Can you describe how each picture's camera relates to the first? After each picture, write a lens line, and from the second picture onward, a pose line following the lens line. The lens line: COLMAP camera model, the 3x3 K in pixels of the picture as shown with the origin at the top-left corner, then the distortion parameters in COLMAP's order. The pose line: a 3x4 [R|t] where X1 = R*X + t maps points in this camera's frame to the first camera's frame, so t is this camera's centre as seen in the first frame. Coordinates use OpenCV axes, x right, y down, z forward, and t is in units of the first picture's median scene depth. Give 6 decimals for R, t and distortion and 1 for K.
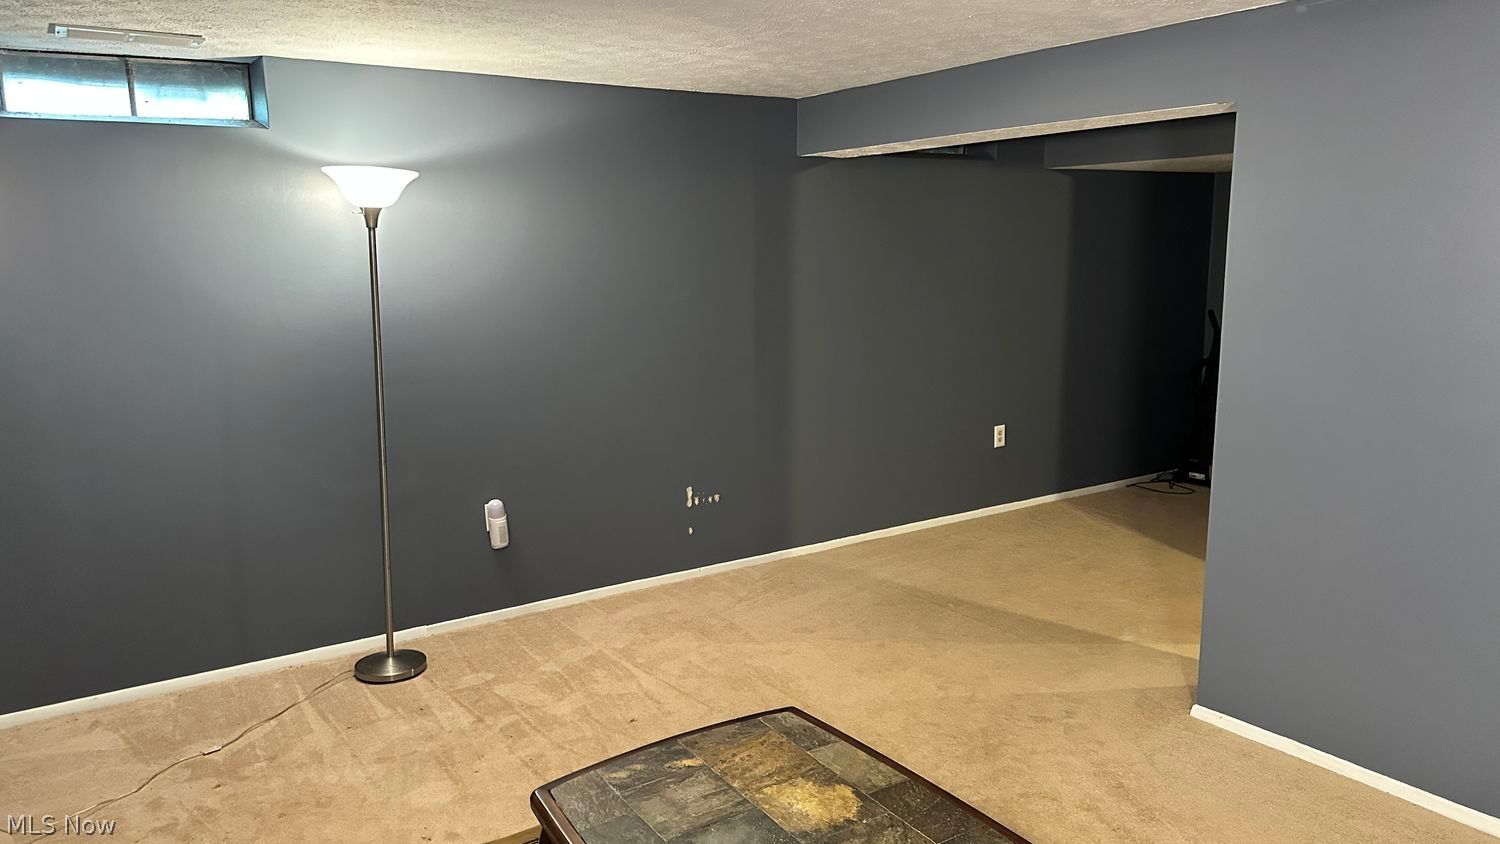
lens RADIAL K [[1022.6, 0, 750.0], [0, 1022.6, 422.0], [0, 0, 1]] dist [0.036446, 0.000173]
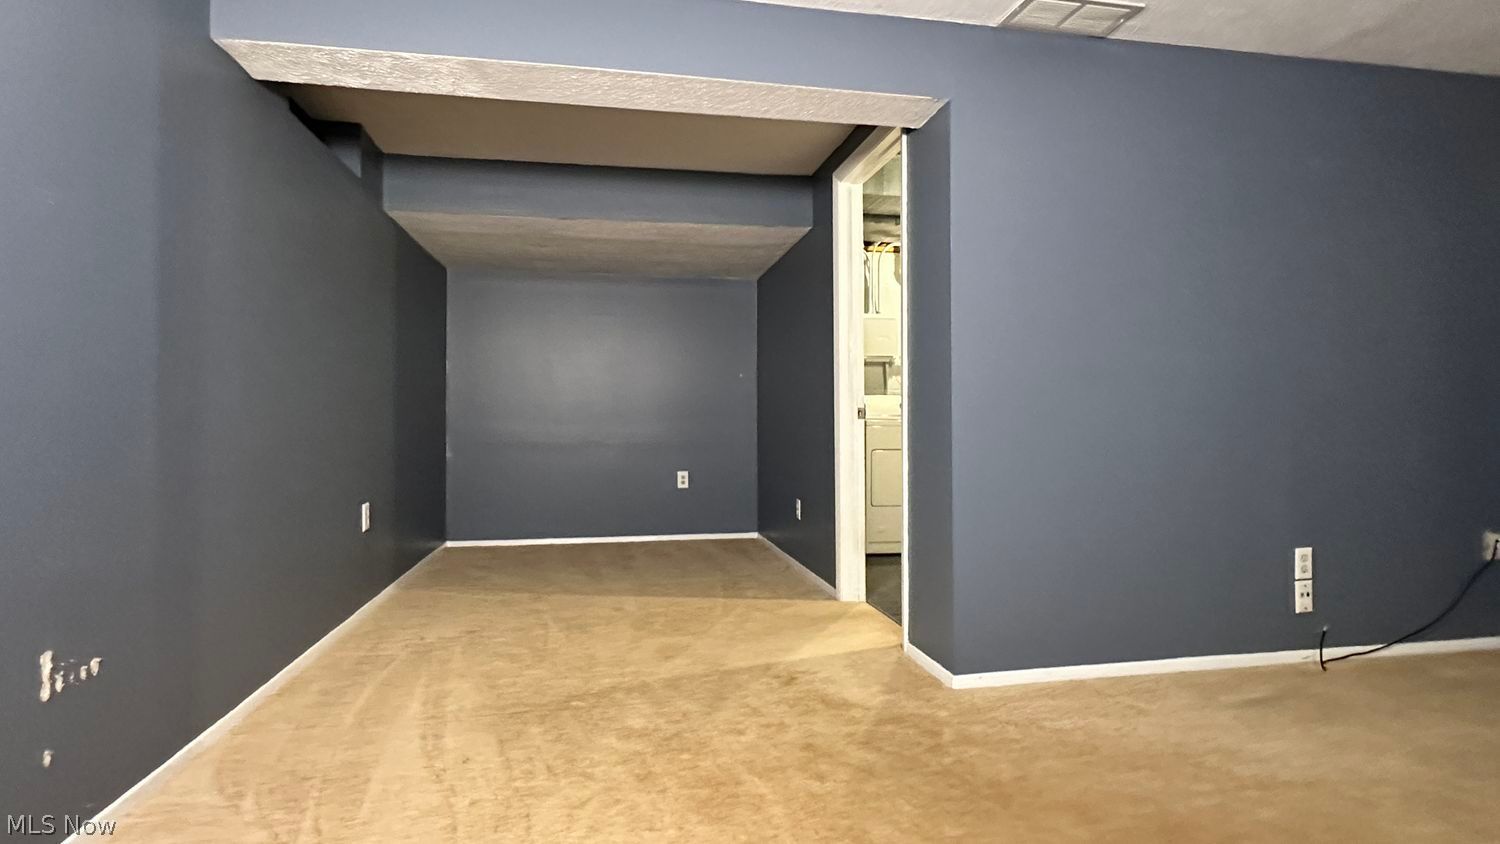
lens RADIAL K [[768.8, 0, 746.6], [0, 768.8, 421.6], [0, 0, 1]] dist [-0.000921, -0.000208]
pose [[0.395305, 0.004907, 0.918537, -0.515290], [0.152878, 0.985687, -0.071059, 0.078688], [-0.905739, 0.168514, 0.388896, 1.296586]]
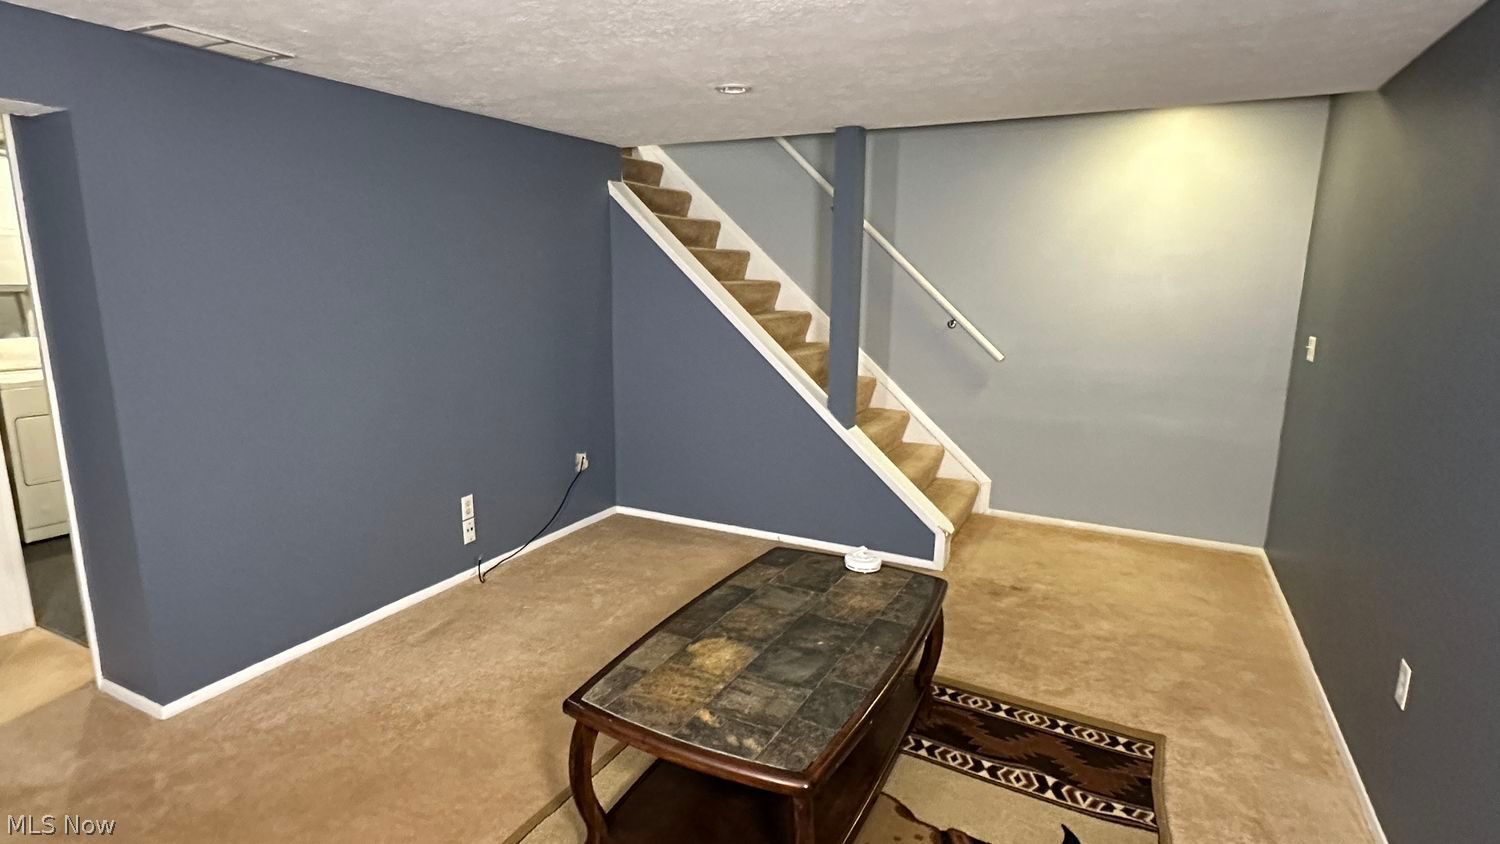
lens RADIAL K [[768.8, 0, 746.6], [0, 768.8, 421.6], [0, 0, 1]] dist [-0.000921, -0.000208]
pose [[-0.490615, -0.165894, 0.855439, -0.699629], [0.137046, 0.954803, 0.263762, -0.179574], [-0.860532, 0.246640, -0.445705, 1.176820]]
